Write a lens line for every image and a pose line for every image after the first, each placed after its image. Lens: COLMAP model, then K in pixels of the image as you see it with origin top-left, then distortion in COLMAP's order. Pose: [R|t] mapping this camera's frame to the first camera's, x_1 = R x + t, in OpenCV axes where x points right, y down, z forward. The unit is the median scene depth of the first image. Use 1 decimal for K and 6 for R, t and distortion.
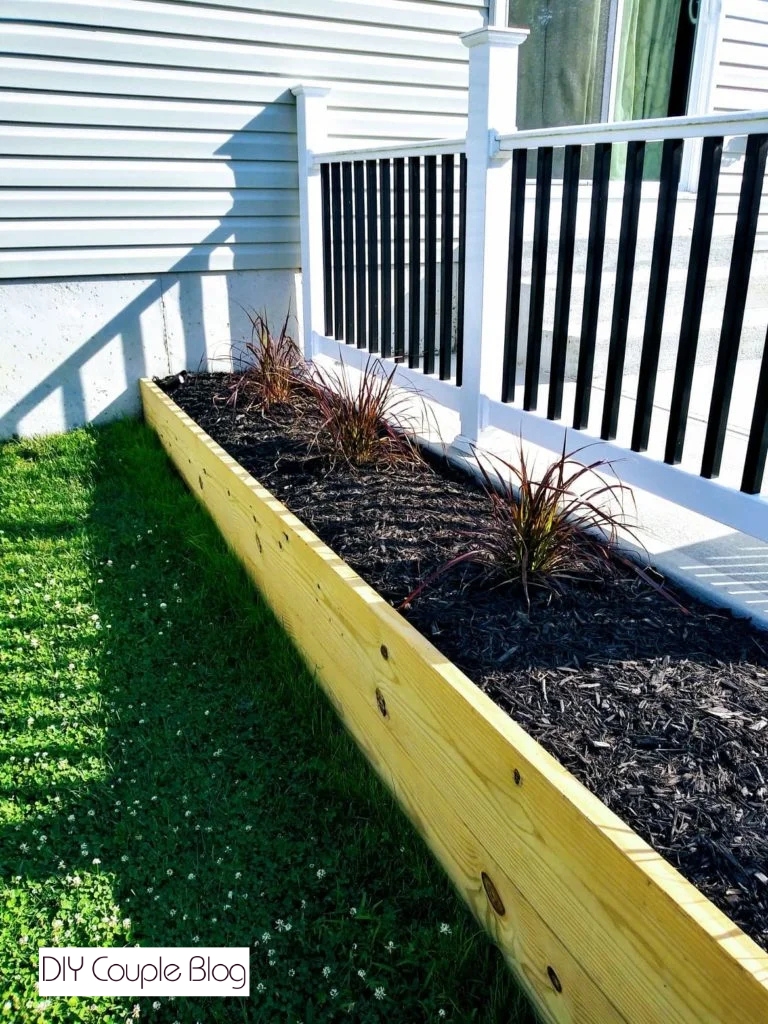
lens RADIAL K [[811.8, 0, 389.4], [0, 811.8, 513.6], [0, 0, 1]] dist [0.039807, -0.057712]
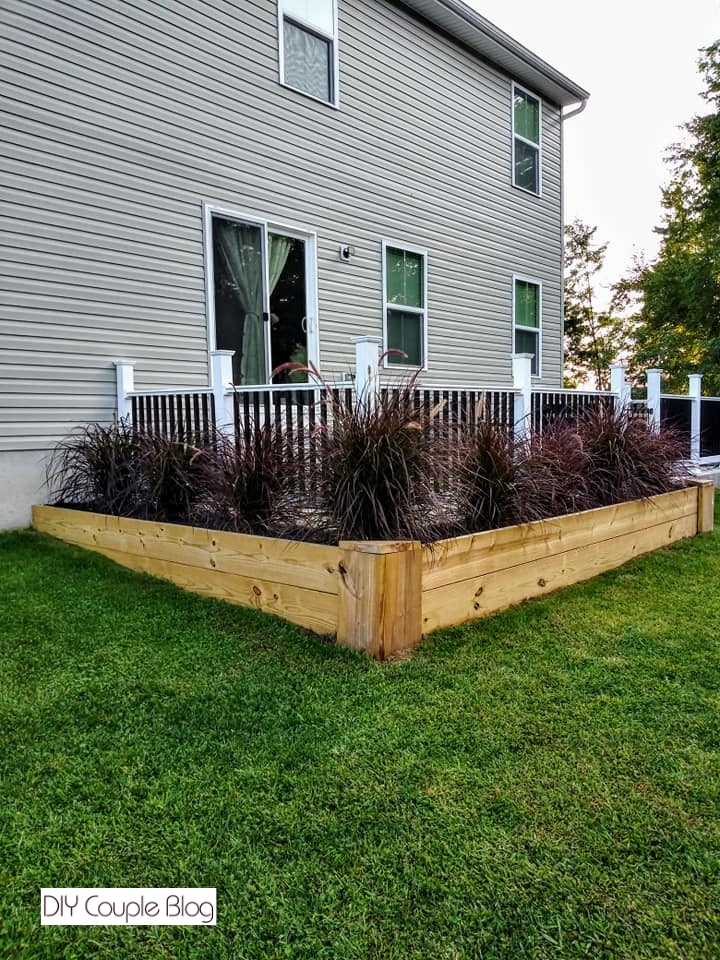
lens RADIAL K [[761.0, 0, 364.9], [0, 761.0, 475.0], [0, 0, 1]] dist [0.039807, -0.057712]
pose [[0.936825, -0.036658, 0.347872, -0.270486], [0.137220, 0.953292, -0.269081, 0.452859], [-0.321759, 0.299817, 0.898098, -1.083338]]
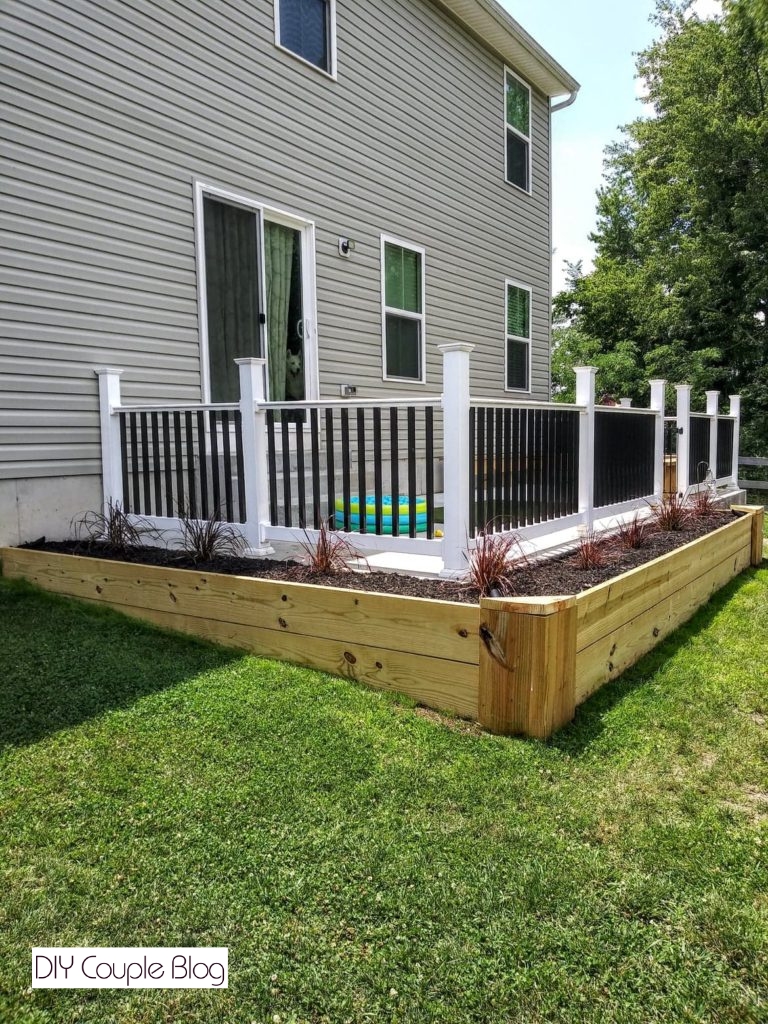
lens RADIAL K [[811.8, 0, 390.0], [0, 811.8, 505.7], [0, 0, 1]] dist [0.039807, -0.057712]
pose [[0.879874, -0.050508, 0.472515, -0.510688], [0.180345, 0.955439, -0.233692, 0.312643], [-0.439656, 0.290835, 0.849775, -0.778443]]
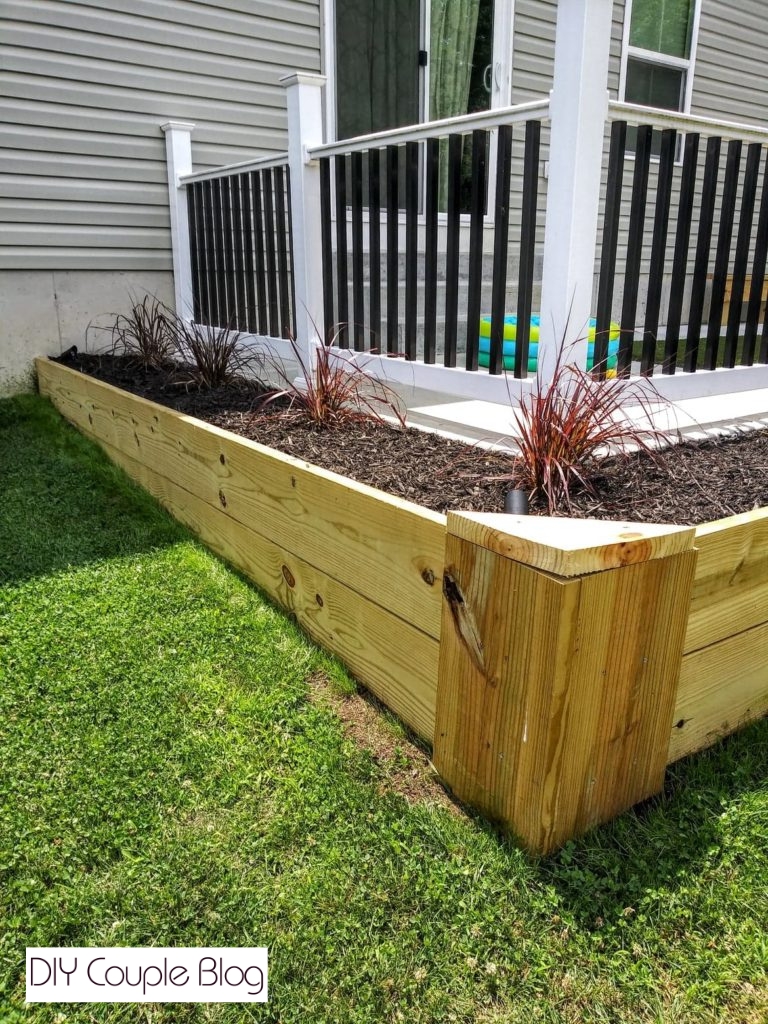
lens RADIAL K [[811.8, 0, 383.2], [0, 811.8, 507.4], [0, 0, 1]] dist [0.039807, -0.057712]
pose [[0.991812, -0.030116, 0.124107, 0.057095], [0.040254, 0.995981, -0.080009, 0.225866], [-0.121199, 0.084349, 0.989038, -0.295330]]
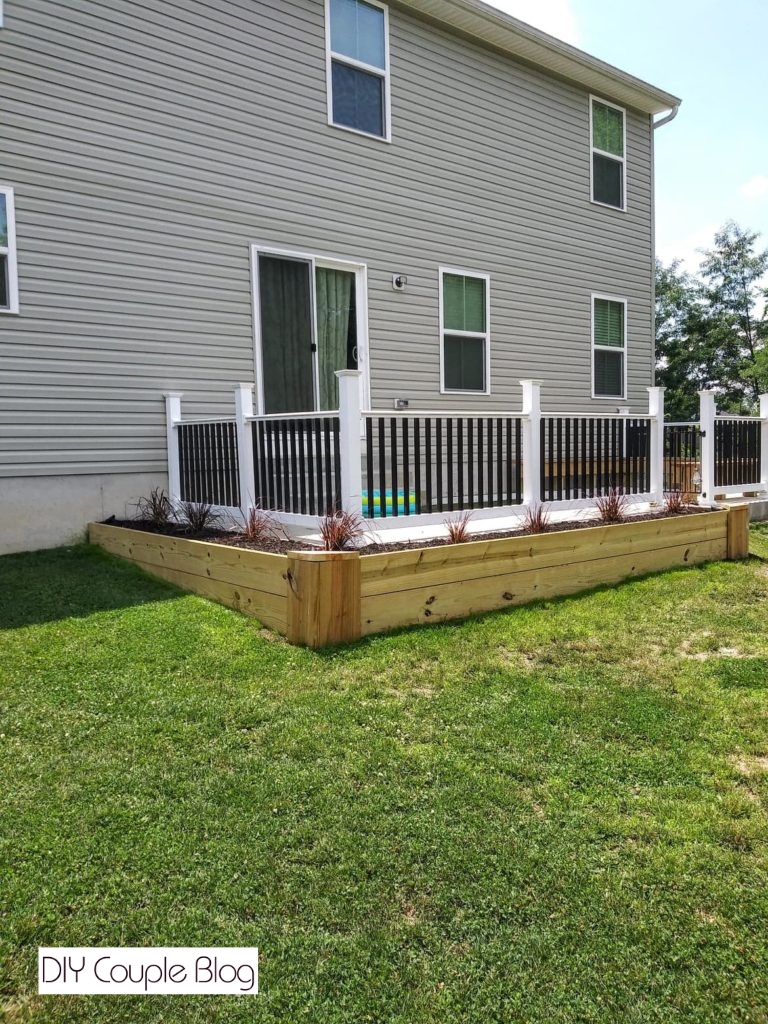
lens RADIAL K [[811.8, 0, 389.5], [0, 811.8, 508.7], [0, 0, 1]] dist [0.039807, -0.057712]
pose [[0.978584, -0.034425, 0.202948, 0.029477], [0.091670, 0.955638, -0.279916, 0.604028], [-0.184308, 0.292525, 0.938328, -1.466364]]
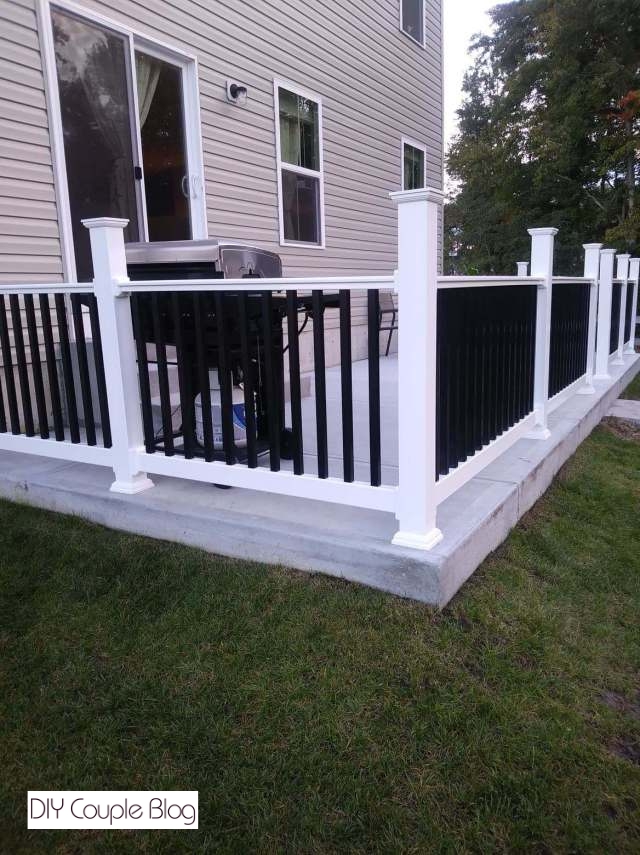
lens RADIAL K [[677.8, 0, 323.9], [0, 677.8, 416.6], [0, 0, 1]] dist [0.039807, -0.057712]
pose [[0.845140, -0.118114, 0.521332, -0.206991], [0.213737, 0.968595, -0.127047, 0.021714], [-0.489954, 0.218800, 0.843843, -0.181163]]
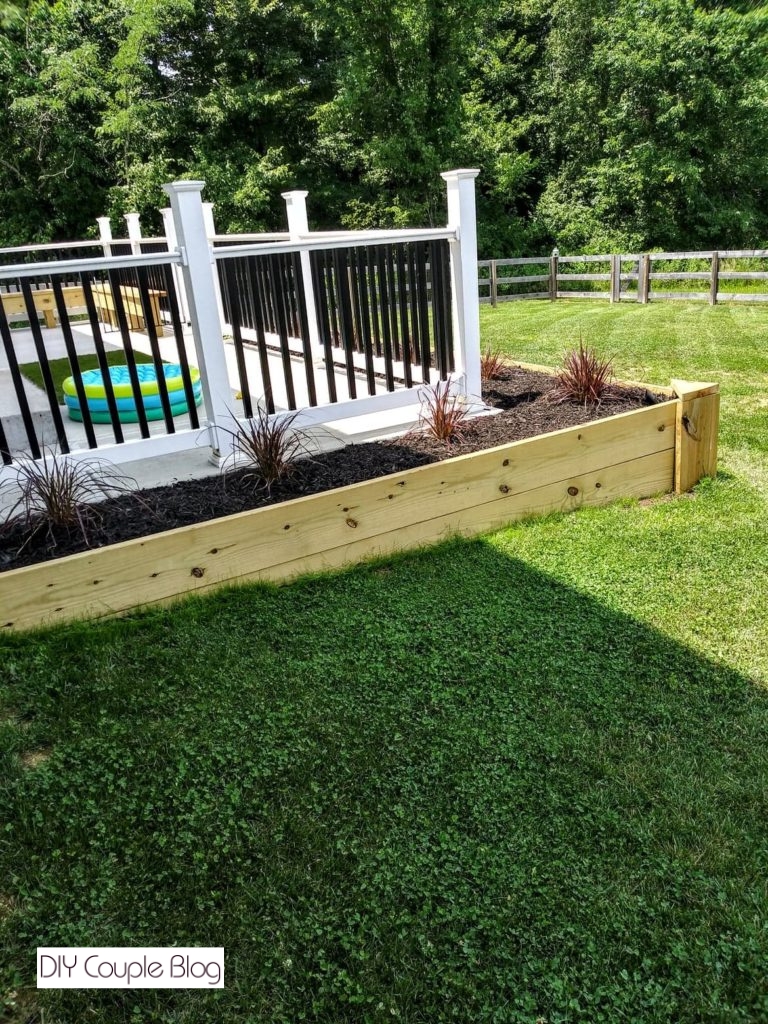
lens RADIAL K [[811.8, 0, 387.5], [0, 811.8, 512.1], [0, 0, 1]] dist [0.039807, -0.057712]
pose [[-0.087179, -0.326822, 0.941056, -1.275168], [0.430387, 0.839586, 0.331453, -0.361054], [-0.898424, 0.433914, 0.067466, 0.698467]]
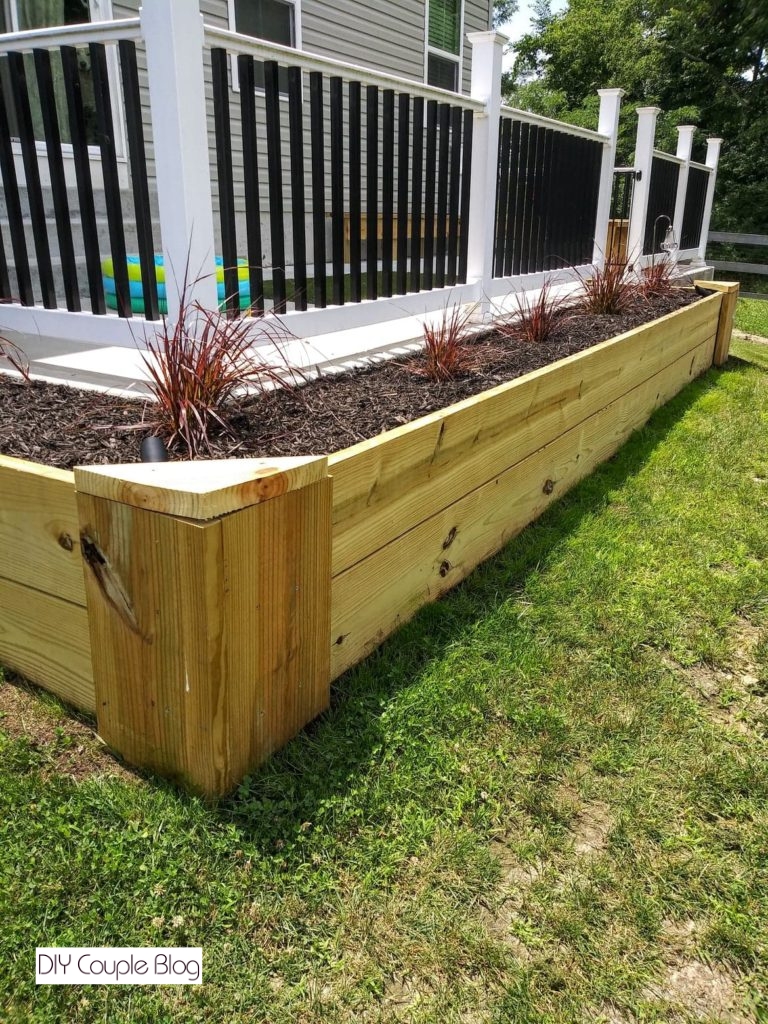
lens RADIAL K [[811.8, 0, 390.5], [0, 811.8, 508.8], [0, 0, 1]] dist [0.039807, -0.057712]
pose [[0.854422, -0.170798, 0.490705, 0.082097], [0.178471, 0.983439, 0.031546, 0.230201], [-0.487966, 0.060623, 0.870755, -0.294356]]
